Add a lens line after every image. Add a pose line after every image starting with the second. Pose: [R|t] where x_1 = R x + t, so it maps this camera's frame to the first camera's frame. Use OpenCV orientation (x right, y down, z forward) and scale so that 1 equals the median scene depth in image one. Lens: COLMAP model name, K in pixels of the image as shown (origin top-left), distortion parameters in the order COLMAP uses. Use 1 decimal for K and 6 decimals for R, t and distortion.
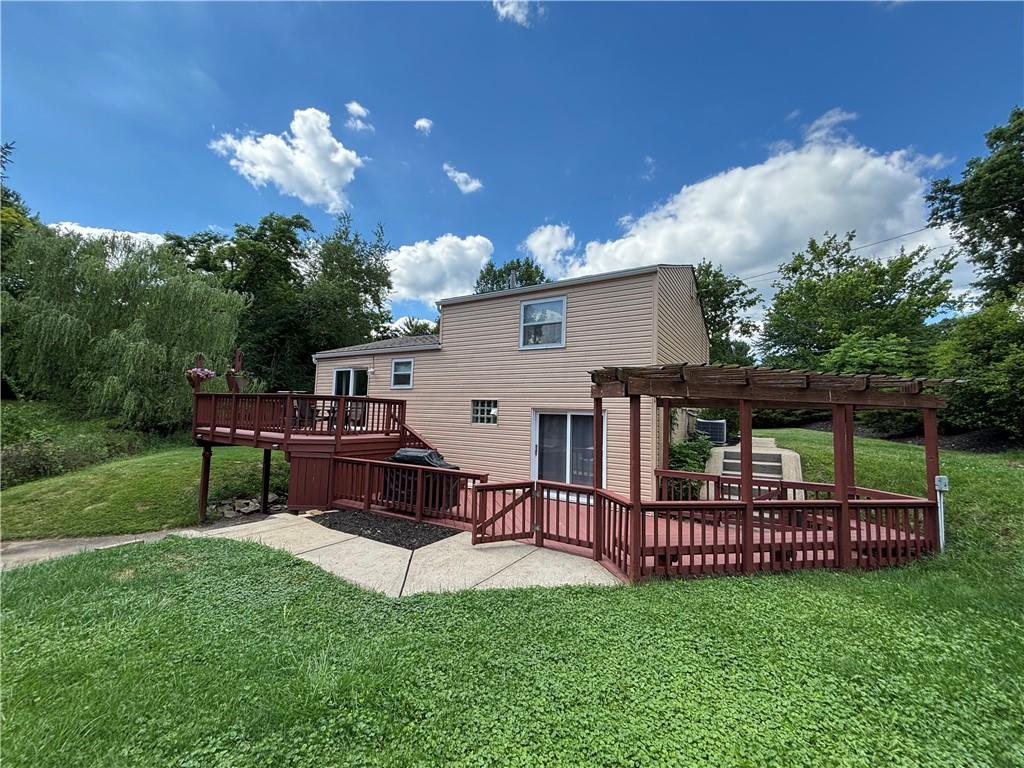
lens RADIAL K [[414.0, 0, 511.0], [0, 414.0, 386.2], [0, 0, 1]] dist [0.003526, -0.000128]
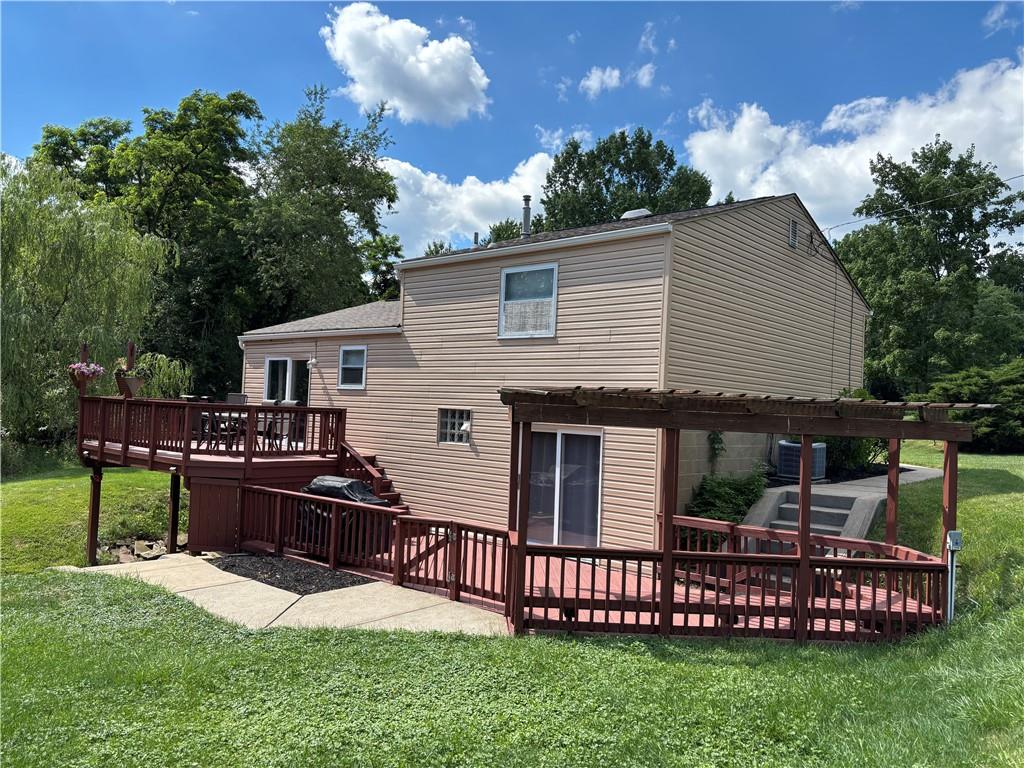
lens RADIAL K [[776.9, 0, 512.0], [0, 776.9, 379.9], [0, 0, 1]] dist [0.038764, 0.010020]
pose [[0.986261, 0.003632, -0.165155, 0.250008], [0.000916, 0.999623, 0.027456, -0.052593], [0.165192, -0.027230, 0.985885, -0.283098]]
